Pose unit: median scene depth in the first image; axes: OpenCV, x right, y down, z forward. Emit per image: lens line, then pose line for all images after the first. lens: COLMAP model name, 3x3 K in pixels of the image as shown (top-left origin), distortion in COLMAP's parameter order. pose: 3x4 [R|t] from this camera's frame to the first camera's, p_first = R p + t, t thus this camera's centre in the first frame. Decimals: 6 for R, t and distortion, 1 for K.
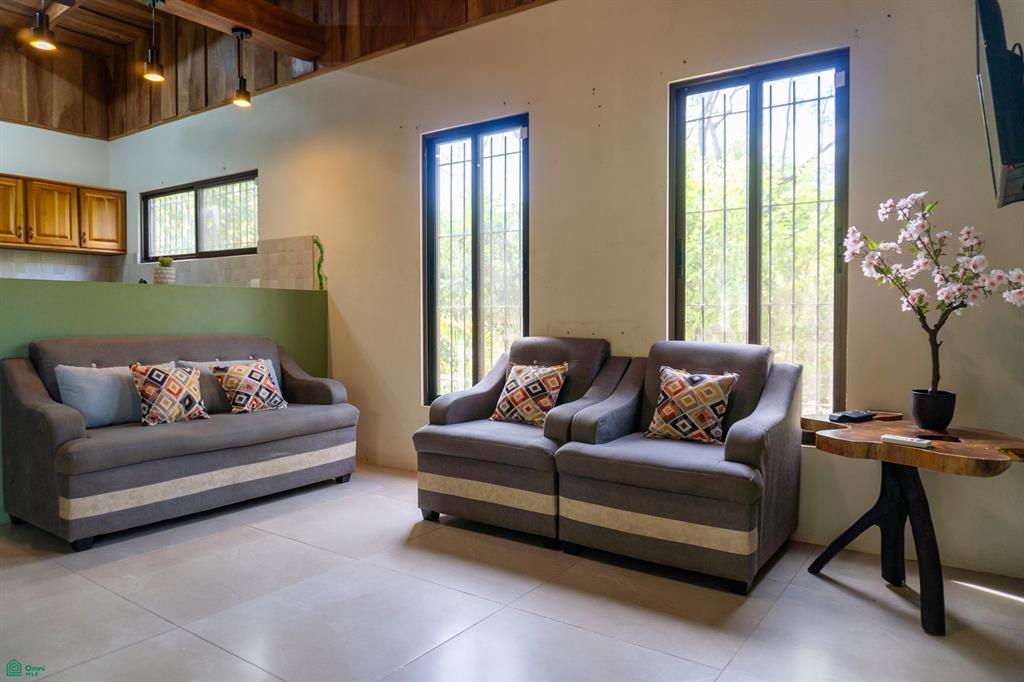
lens RADIAL K [[684.1, 0, 509.1], [0, 684.1, 334.5], [0, 0, 1]] dist [-0.017966, -0.006036]
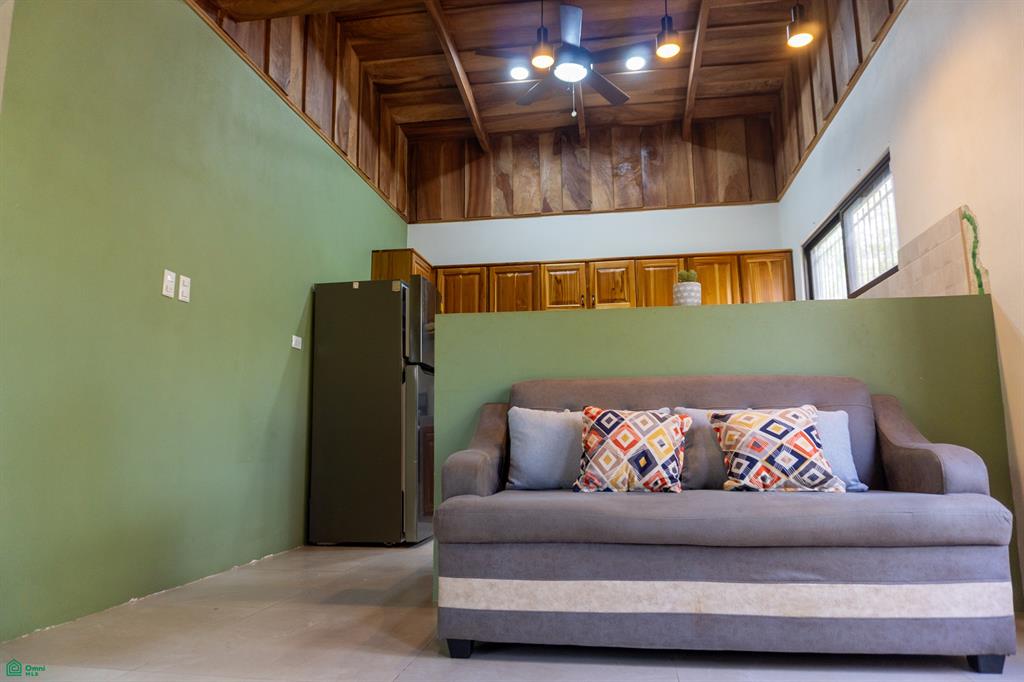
lens RADIAL K [[684.1, 0, 508.3], [0, 684.1, 341.3], [0, 0, 1]] dist [-0.017966, -0.006036]
pose [[0.442807, -0.136752, -0.886127, 0.046181], [-0.015636, 0.986972, -0.160129, 0.084197], [0.896480, 0.084762, 0.434900, 0.550422]]
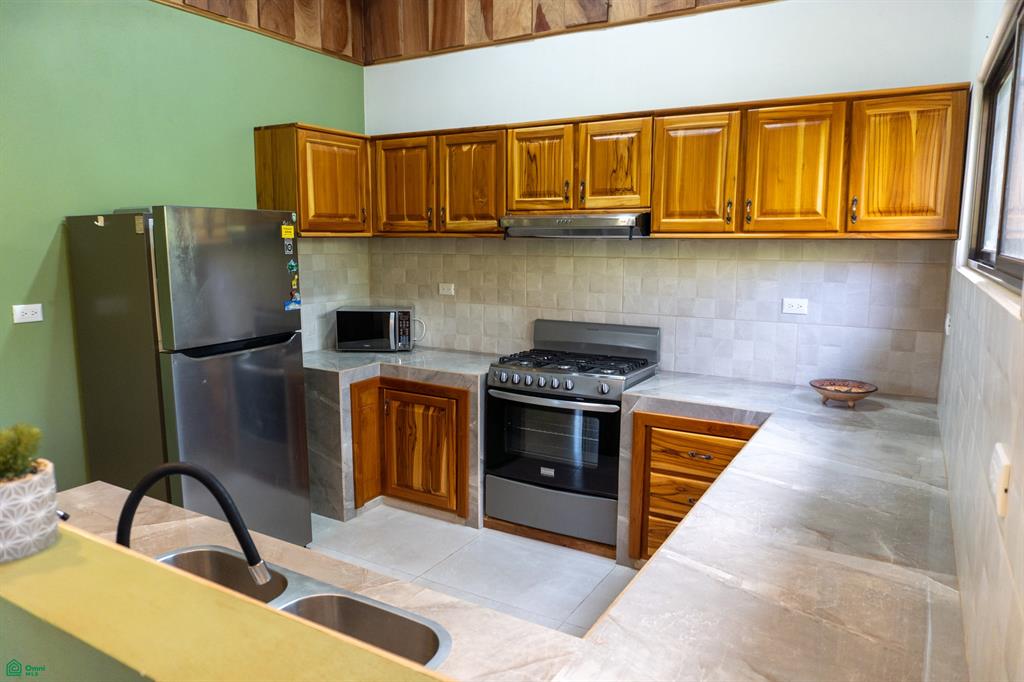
lens RADIAL K [[684.1, 0, 510.8], [0, 684.1, 336.0], [0, 0, 1]] dist [-0.017966, -0.006036]
pose [[0.084456, 0.137788, -0.986854, -0.302624], [-0.030821, 0.990280, 0.135629, -0.190778], [0.995950, 0.018961, 0.087882, 1.225667]]
